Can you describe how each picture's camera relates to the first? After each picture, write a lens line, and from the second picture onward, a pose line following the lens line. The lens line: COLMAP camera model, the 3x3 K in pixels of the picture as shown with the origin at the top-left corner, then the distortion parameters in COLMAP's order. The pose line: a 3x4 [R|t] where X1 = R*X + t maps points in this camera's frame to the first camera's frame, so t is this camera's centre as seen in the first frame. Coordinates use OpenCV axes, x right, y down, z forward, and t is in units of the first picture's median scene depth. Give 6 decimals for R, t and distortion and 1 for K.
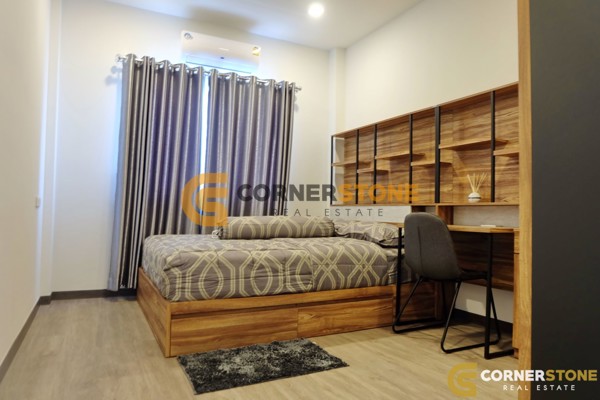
lens RADIAL K [[419.4, 0, 300.0], [0, 419.4, 200.0], [0, 0, 1]] dist [-0.091969, 0.096605]
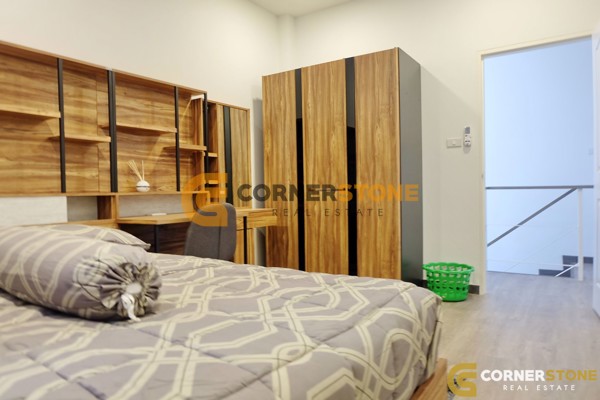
lens RADIAL K [[419.4, 0, 300.0], [0, 419.4, 200.0], [0, 0, 1]] dist [-0.091969, 0.096605]
pose [[-0.470899, -0.011633, 0.882111, -0.494756], [-0.003562, 0.999930, 0.011285, 0.011620], [-0.882180, 0.002172, -0.470907, 0.975581]]
